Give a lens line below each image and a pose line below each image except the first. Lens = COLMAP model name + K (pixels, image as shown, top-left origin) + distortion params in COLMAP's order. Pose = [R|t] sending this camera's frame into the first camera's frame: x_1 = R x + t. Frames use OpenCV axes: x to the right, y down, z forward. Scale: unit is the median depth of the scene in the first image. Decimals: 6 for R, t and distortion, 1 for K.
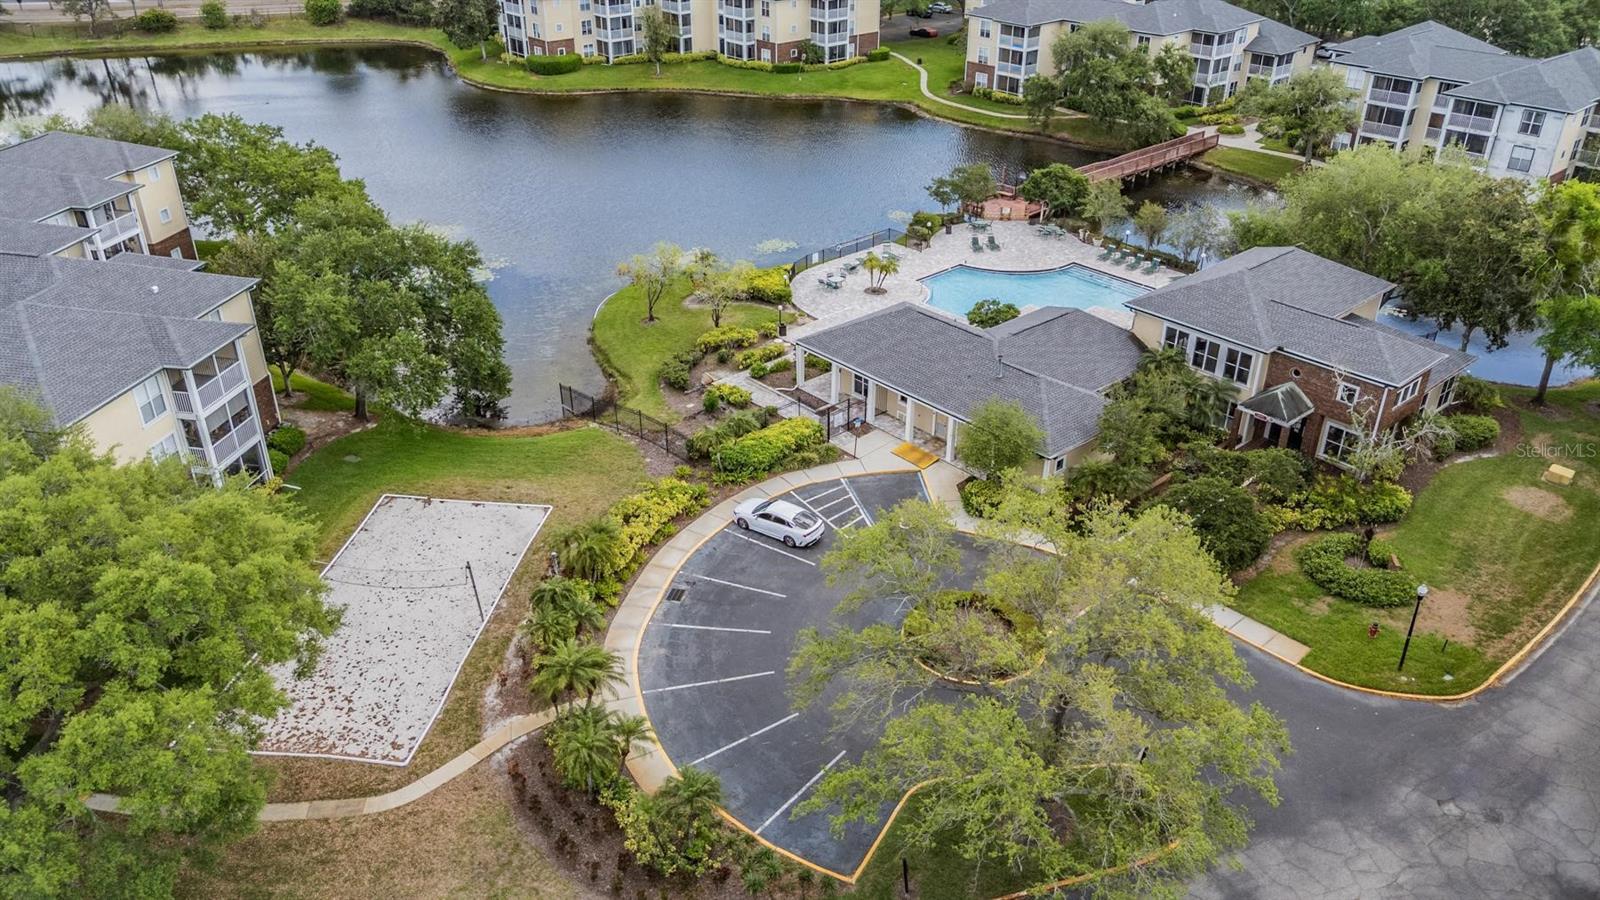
lens RADIAL K [[1193.4, 0, 800.0], [0, 1193.4, 450.0], [0, 0, 1]] dist [0.073535, -0.064715]
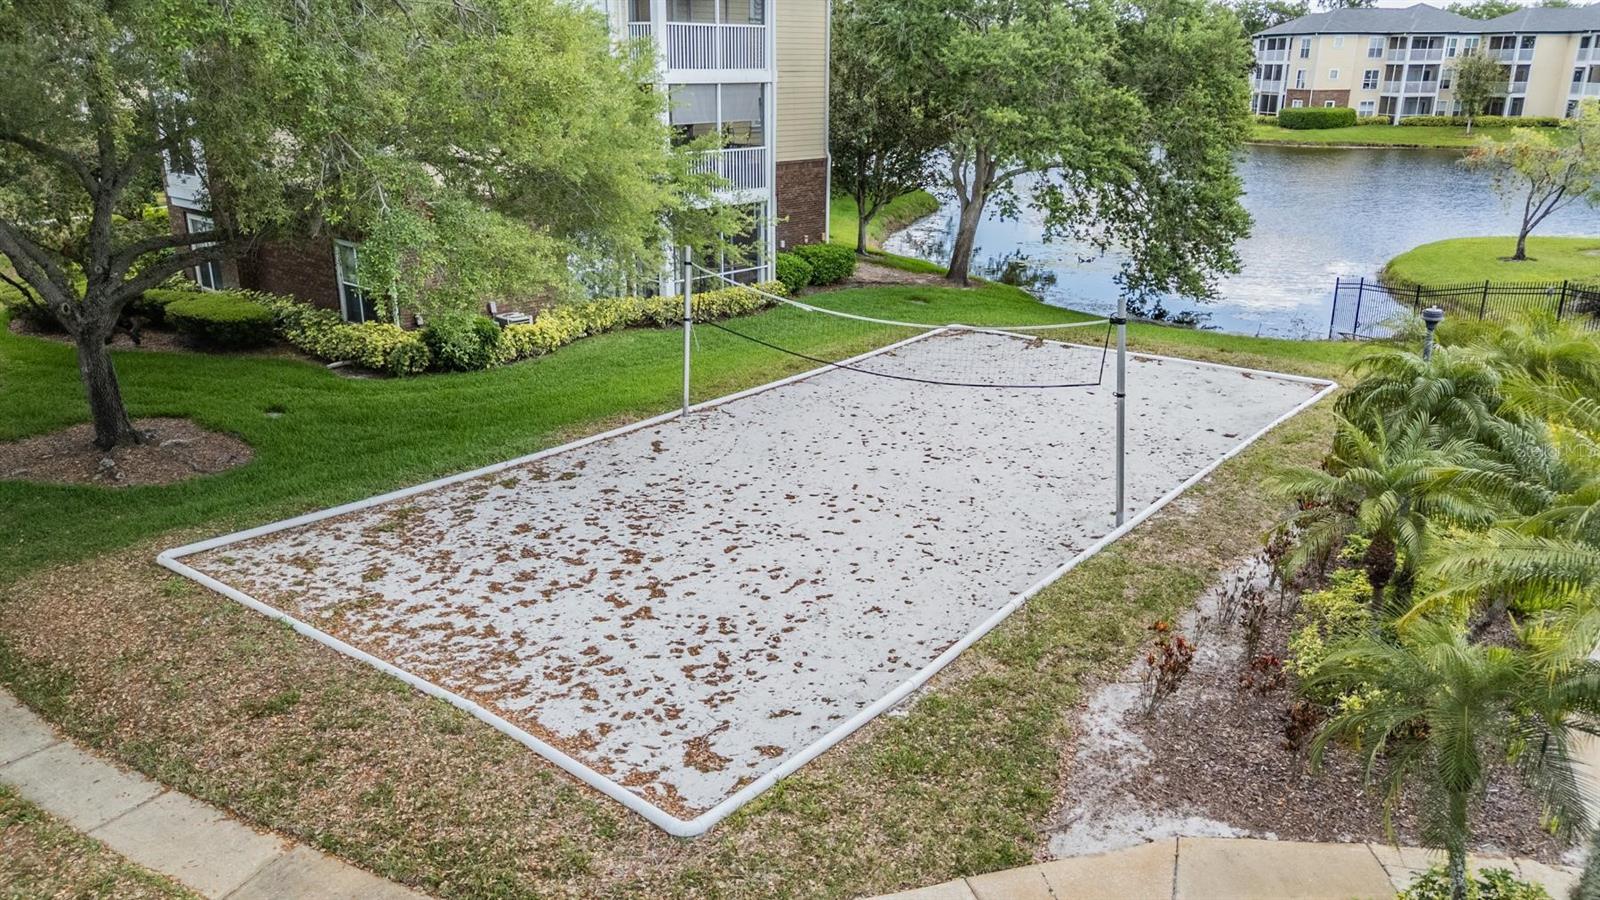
lens RADIAL K [[1193.4, 0, 800.0], [0, 1193.4, 450.0], [0, 0, 1]] dist [0.073535, -0.064715]
pose [[0.849056, 0.166686, -0.501317, -0.061616], [-0.257659, 0.959065, -0.117499, 0.062352], [0.461210, 0.228932, 0.857249, 0.234324]]
